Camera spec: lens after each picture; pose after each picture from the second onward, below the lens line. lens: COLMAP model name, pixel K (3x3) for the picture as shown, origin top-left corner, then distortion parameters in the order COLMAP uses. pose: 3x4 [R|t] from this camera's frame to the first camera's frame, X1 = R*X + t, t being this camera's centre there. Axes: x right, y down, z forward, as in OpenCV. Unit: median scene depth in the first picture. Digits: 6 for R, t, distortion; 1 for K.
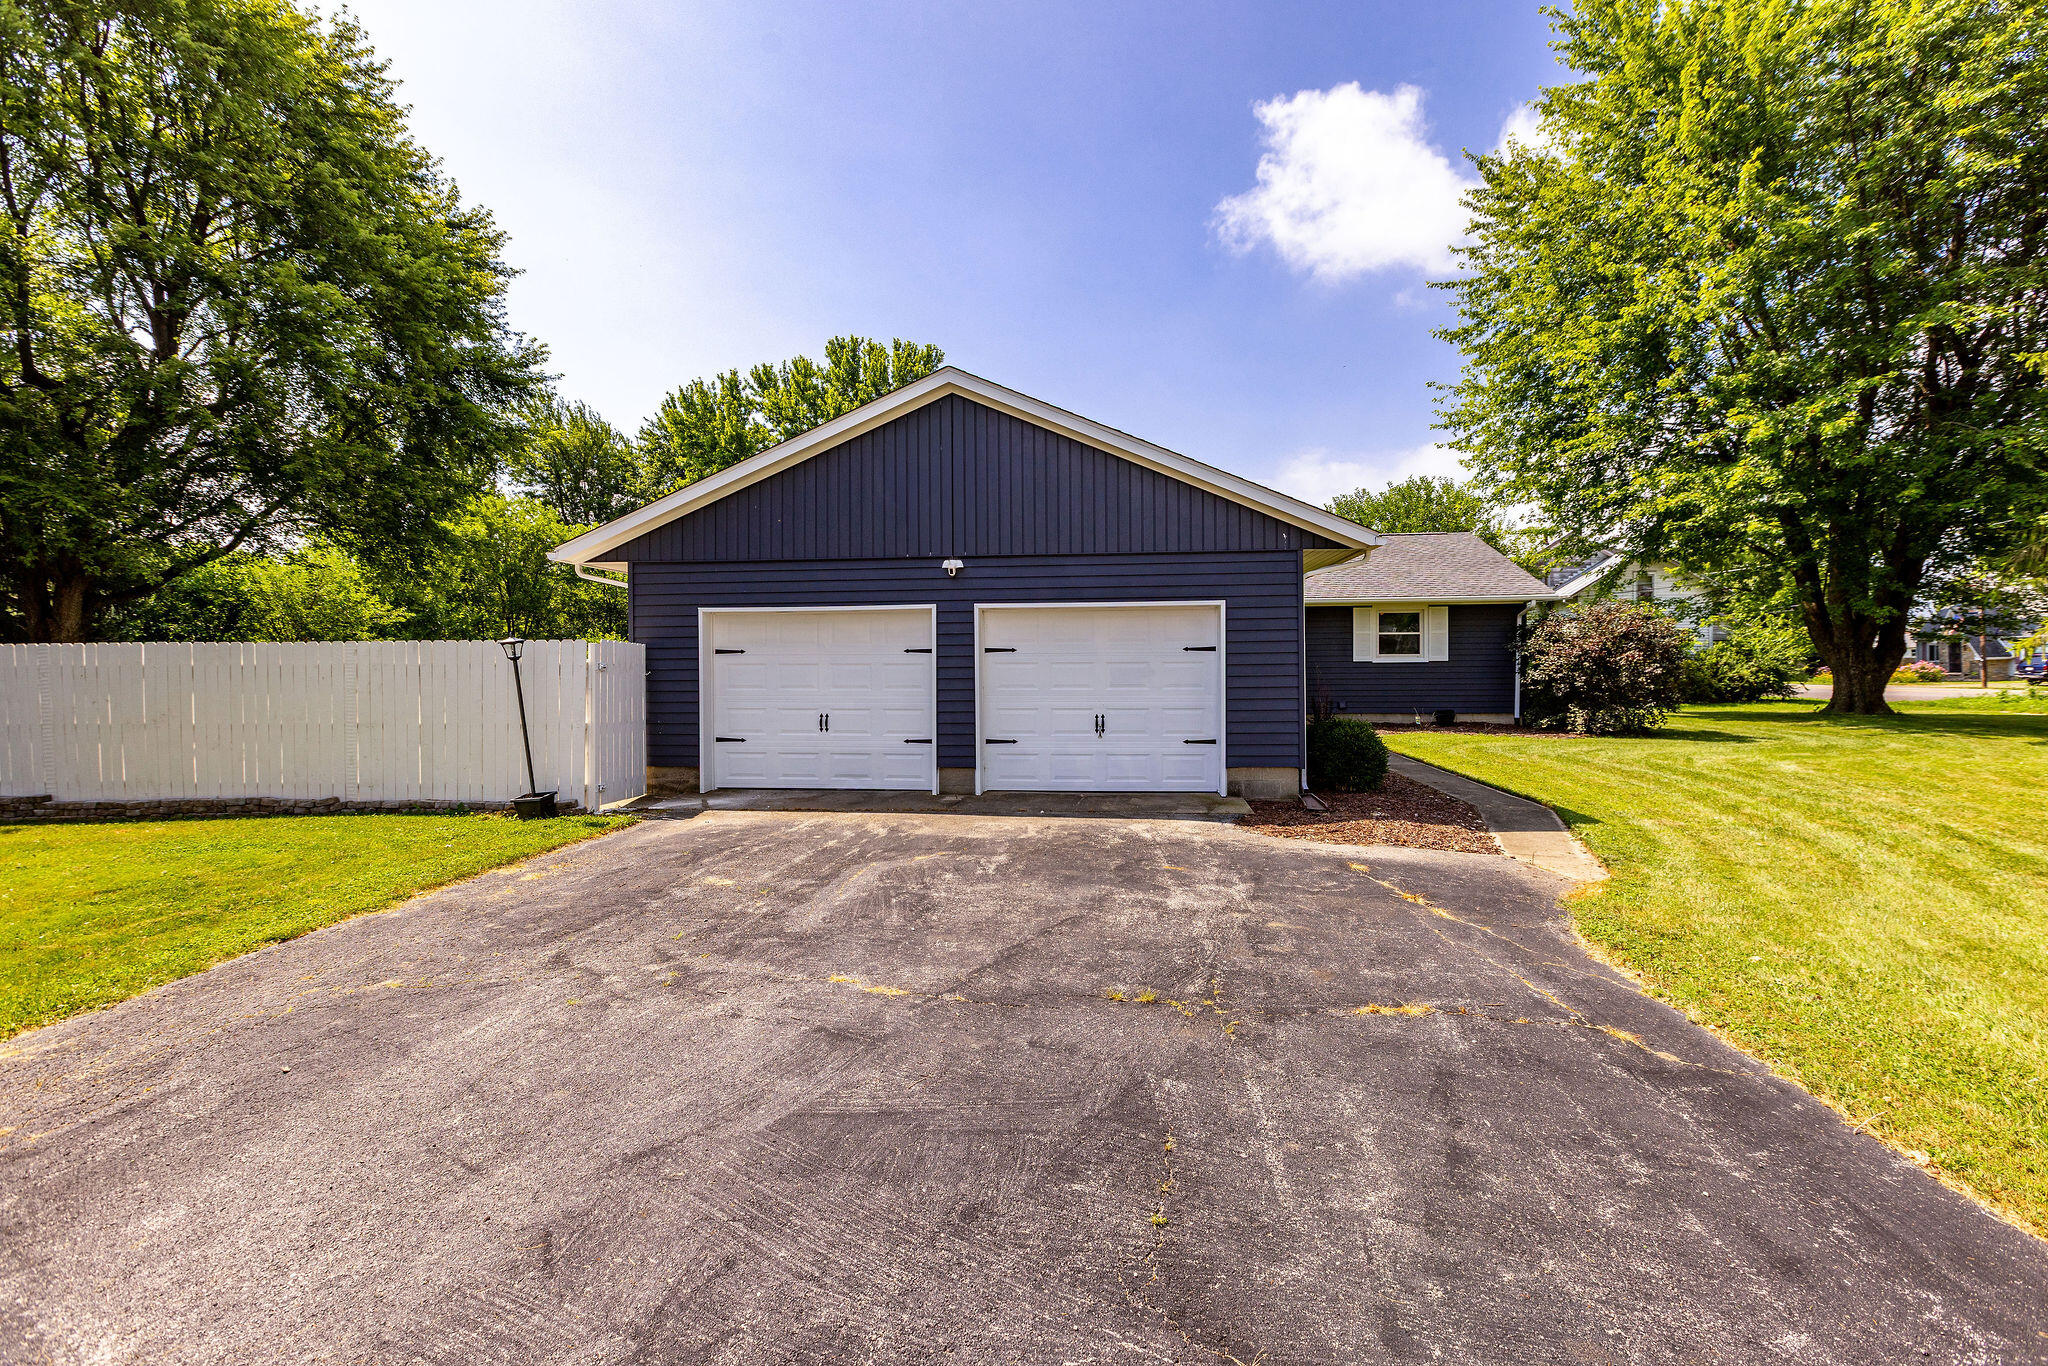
lens RADIAL K [[921.9, 0, 1024.0], [0, 921.9, 683.0], [0, 0, 1]] dist [-0.001566, -0.000775]
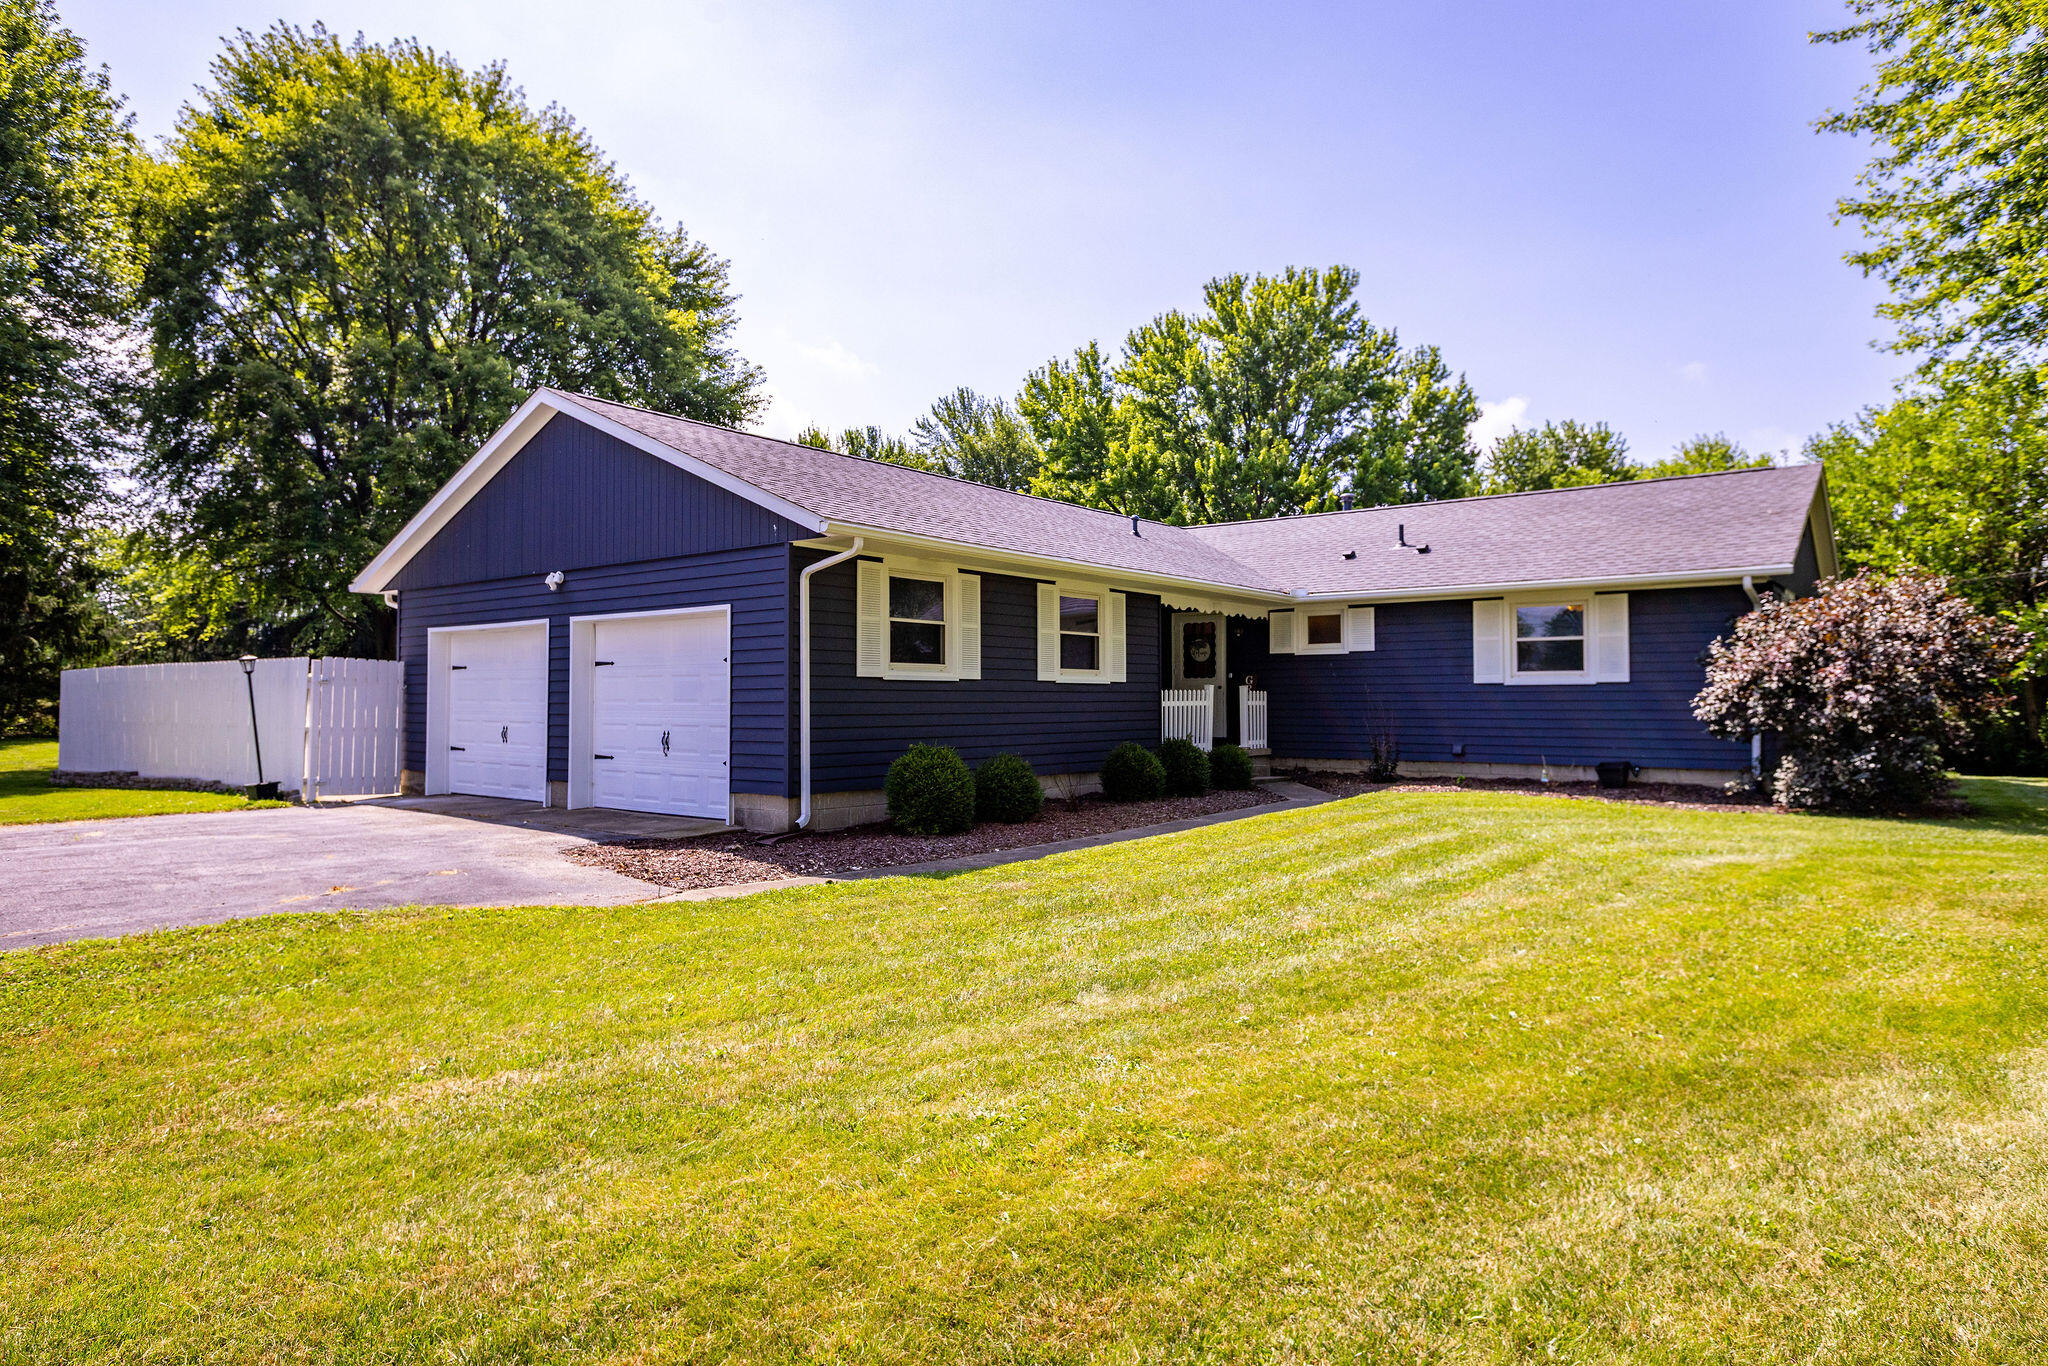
lens RADIAL K [[1260.7, 0, 1024.0], [0, 1260.7, 683.0], [0, 0, 1]] dist [0.004894, 0.000695]
pose [[0.819738, -0.002811, -0.572731, 0.684609], [-0.017900, 0.999374, -0.030524, 0.010872], [0.572459, 0.035273, 0.819175, 0.100010]]
